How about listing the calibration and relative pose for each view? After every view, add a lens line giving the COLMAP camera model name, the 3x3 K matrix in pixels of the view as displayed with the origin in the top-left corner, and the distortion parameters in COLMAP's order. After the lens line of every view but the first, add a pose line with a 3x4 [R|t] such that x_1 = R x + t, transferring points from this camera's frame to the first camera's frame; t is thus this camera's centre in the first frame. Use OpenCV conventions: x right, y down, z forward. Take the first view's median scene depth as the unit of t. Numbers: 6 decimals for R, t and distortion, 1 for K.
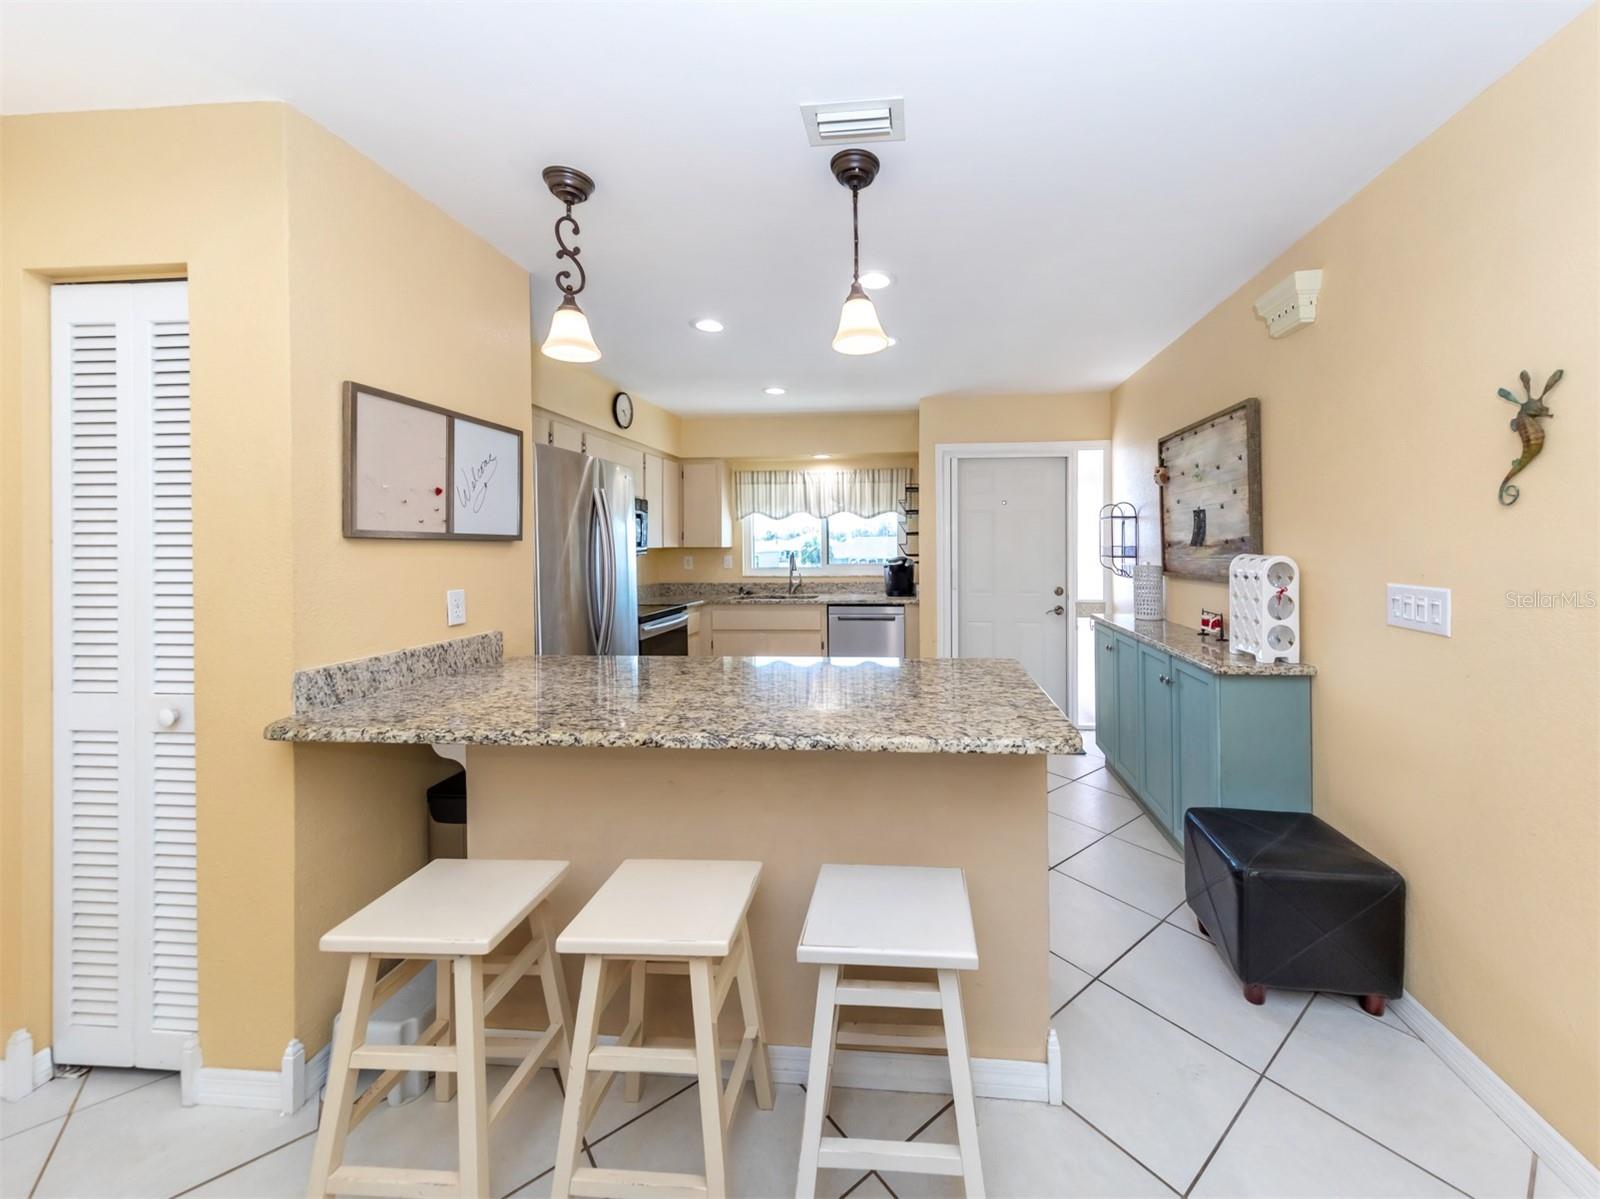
lens RADIAL K [[601.7, 0, 869.1], [0, 601.7, 574.2], [0, 0, 1]] dist [0.013143, -0.001434]
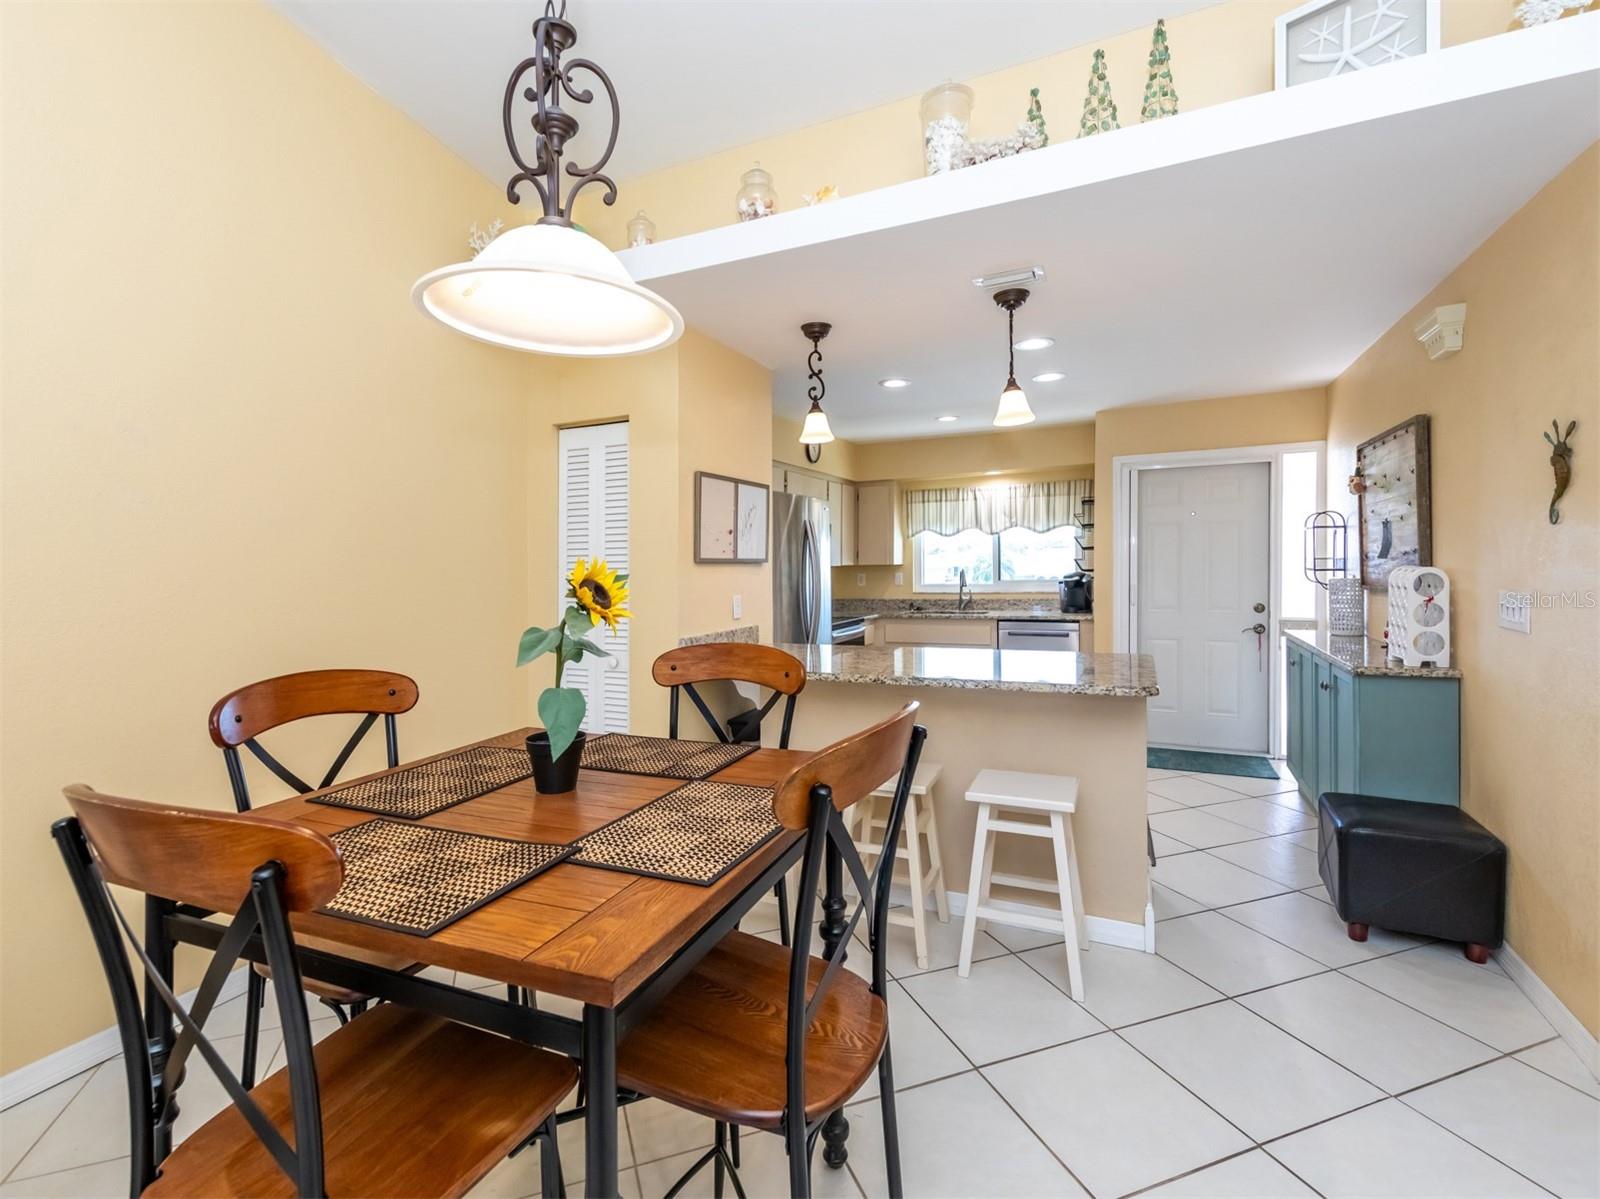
lens RADIAL K [[731.3, 0, 781.1], [0, 731.3, 594.0], [0, 0, 1]] dist [-0.000411, -0.000106]
pose [[0.932930, 0.003031, -0.360045, 0.039912], [-0.004115, 0.999989, -0.002242, 0.012998], [0.360035, 0.003573, 0.932932, -0.334684]]
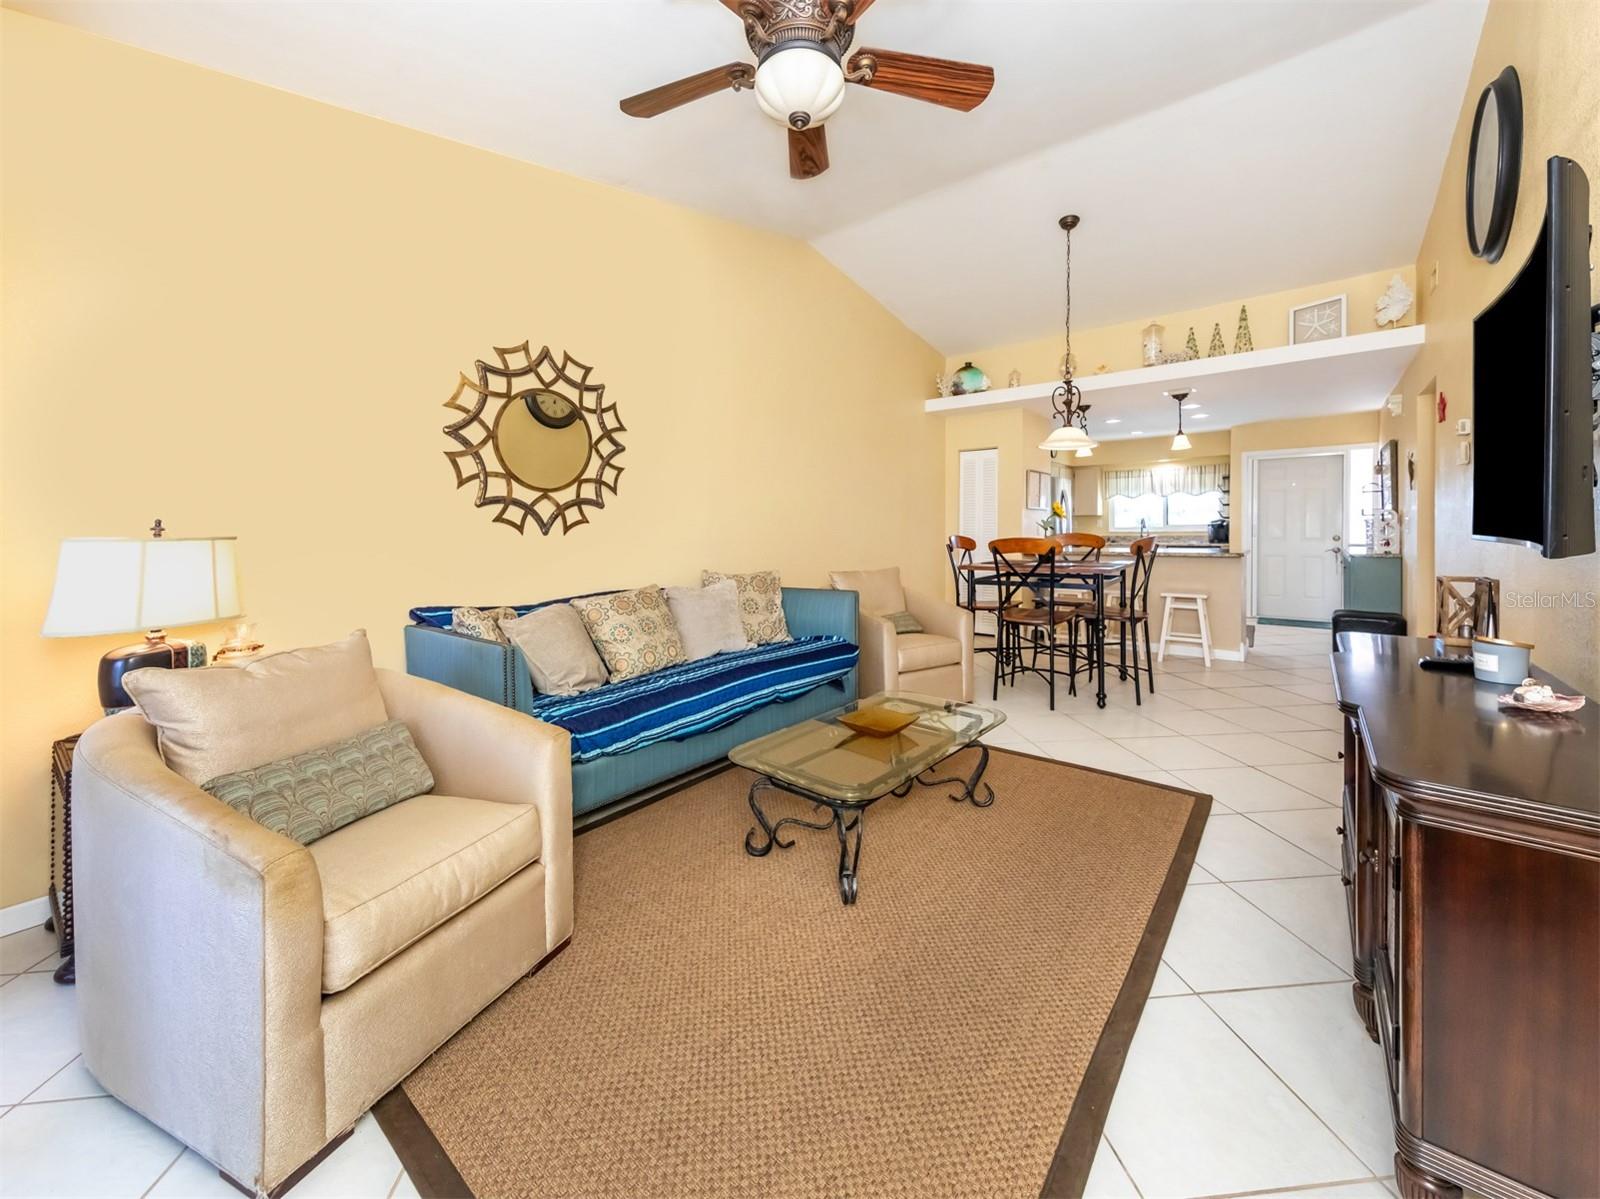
lens RADIAL K [[601.7, 0, 806.1], [0, 601.7, 538.6], [0, 0, 1]] dist [0.013143, -0.001434]
pose [[0.823795, 0.007736, -0.566834, 0.075269], [-0.020482, 0.999660, -0.016123, 0.093742], [0.566517, 0.024892, 0.823674, -1.253716]]
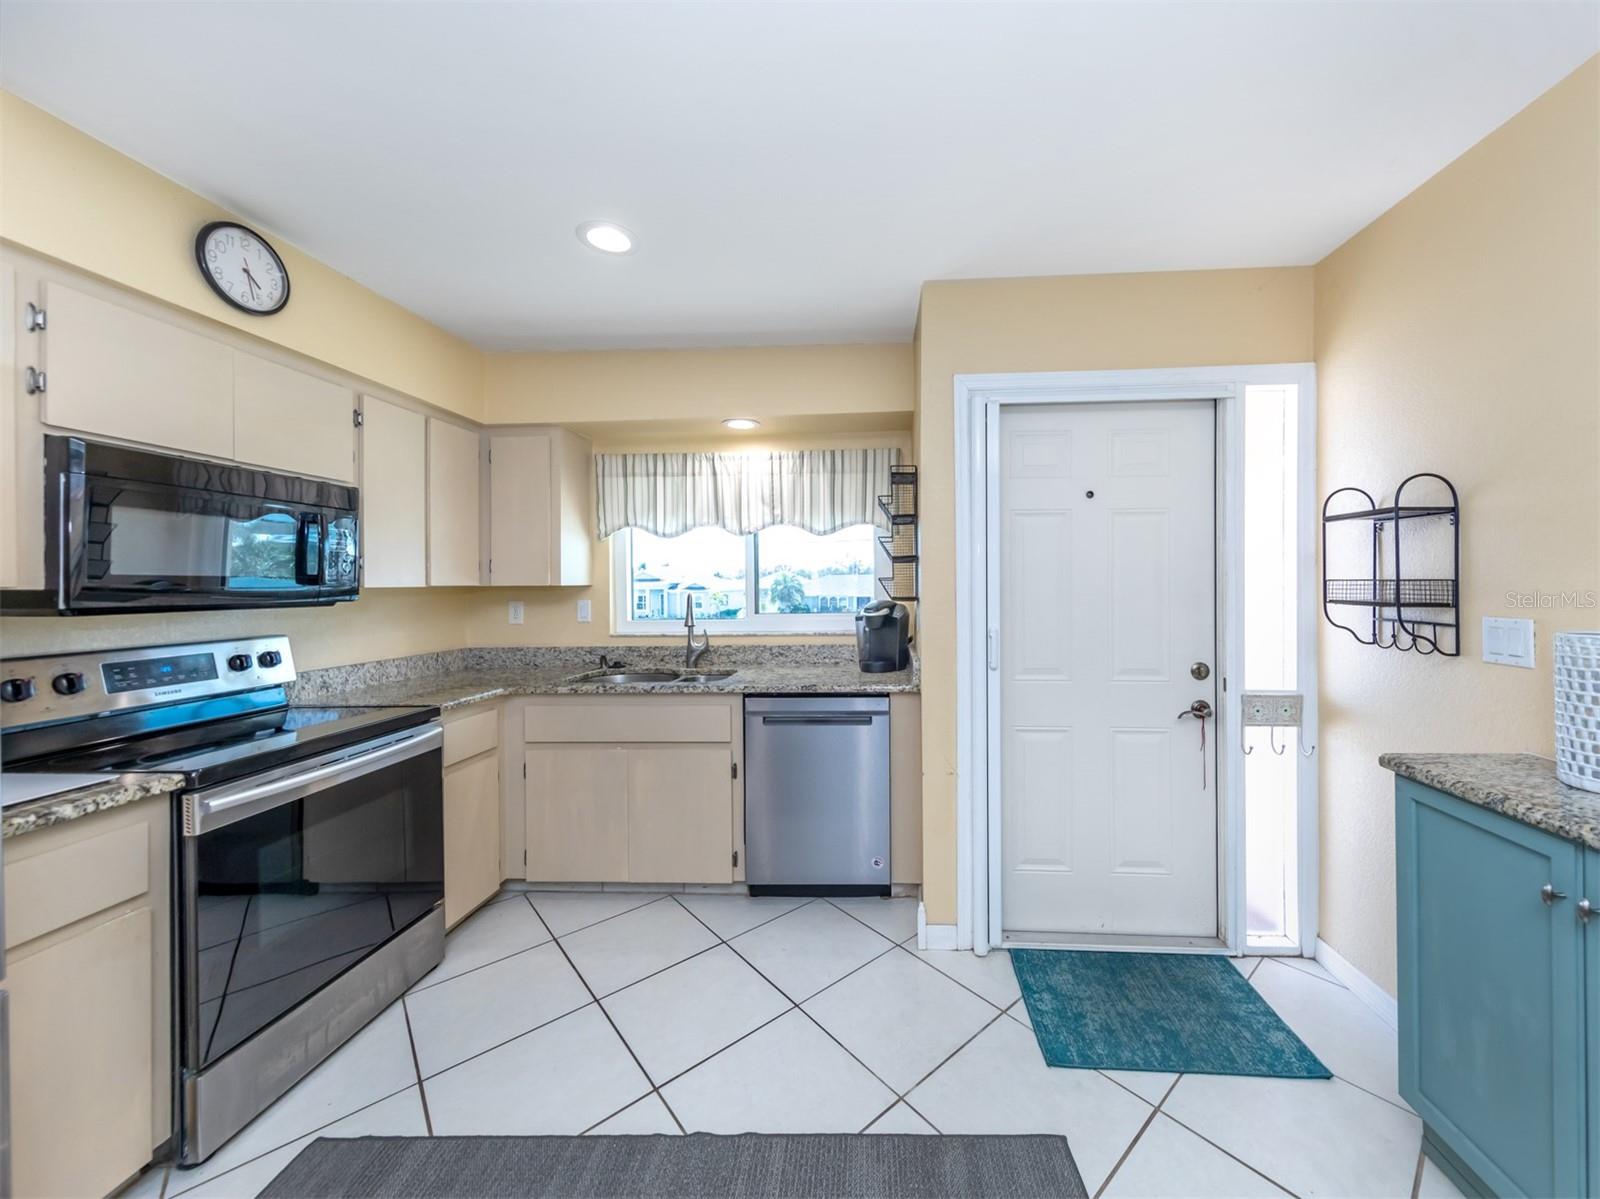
lens RADIAL K [[601.7, 0, 859.9], [0, 601.7, 595.0], [0, 0, 1]] dist [0.013143, -0.001434]
pose [[0.999510, -0.004056, 0.031049, 0.019234], [0.004922, 0.999599, -0.027874, -0.025149], [-0.030924, 0.028013, 0.999129, 0.569294]]
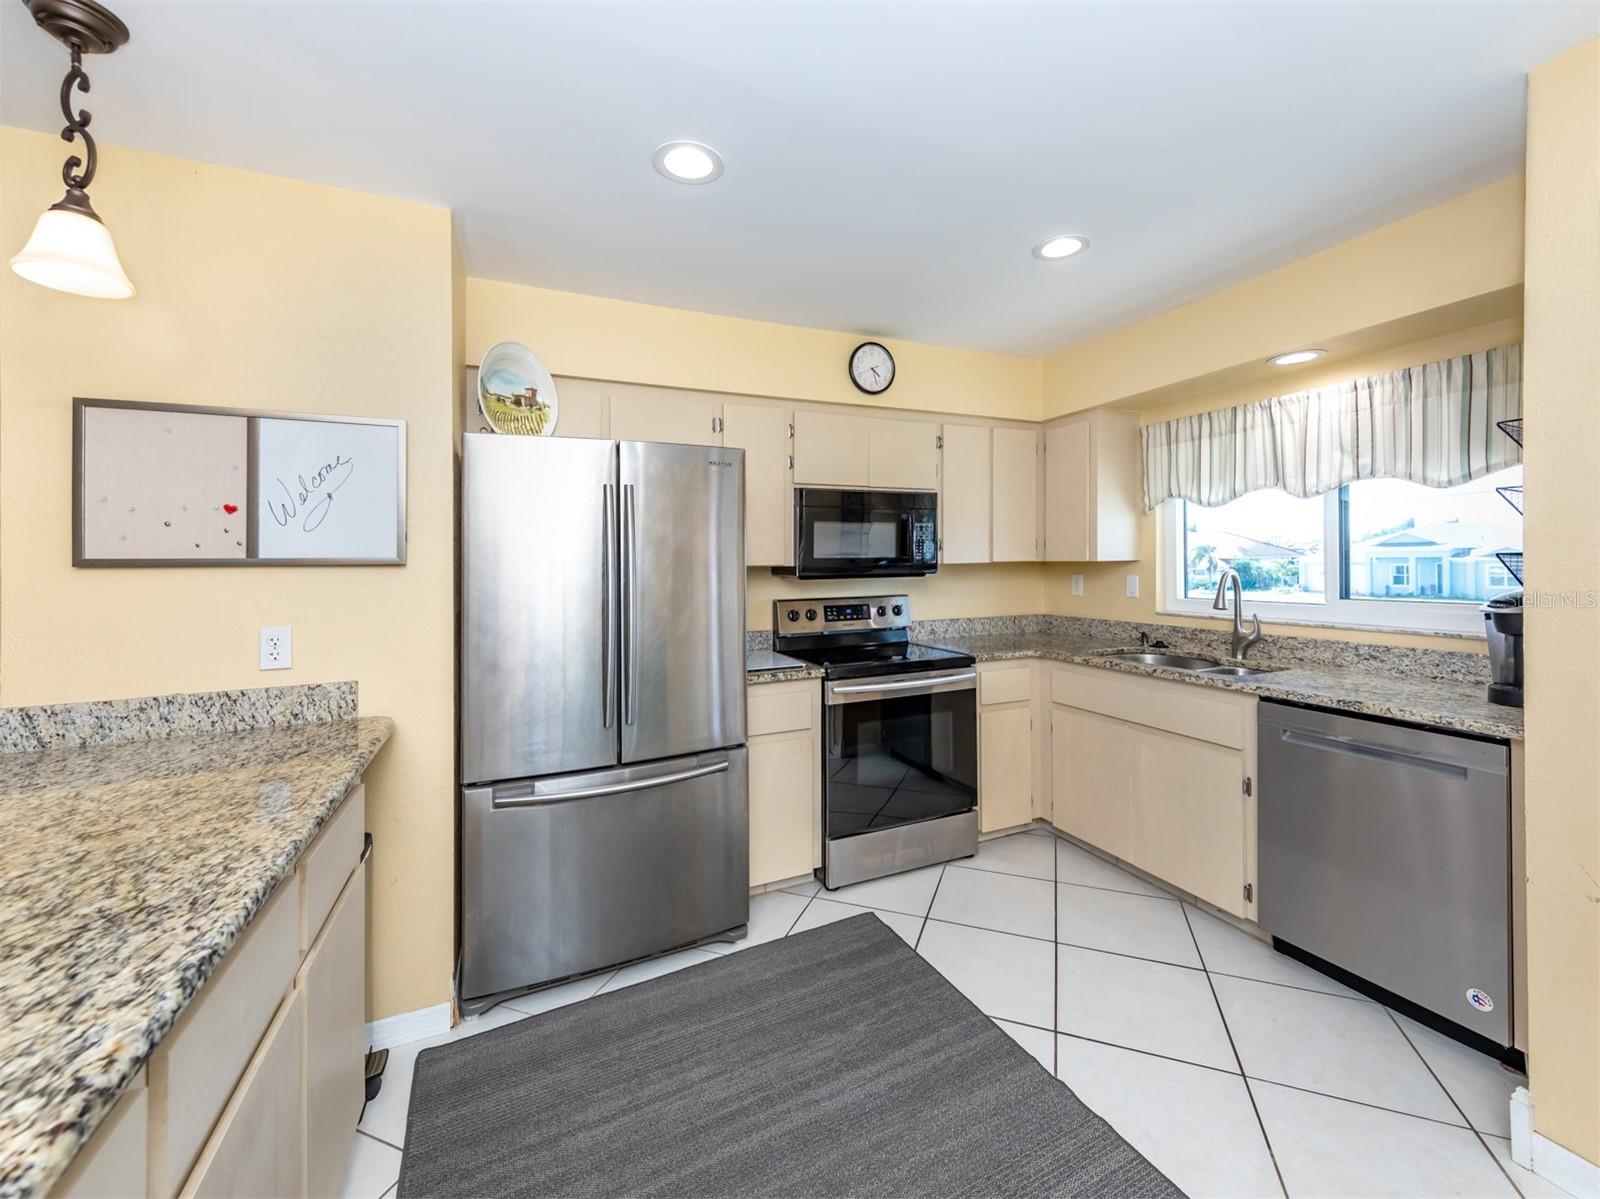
lens RADIAL K [[645.1, 0, 819.4], [0, 645.1, 568.8], [0, 0, 1]] dist [0.016087, -0.001926]
pose [[0.487610, 0.011204, -0.872990, 0.224414], [-0.029853, 0.999547, -0.003846, -0.035471], [0.872551, 0.027937, 0.487723, 0.602201]]
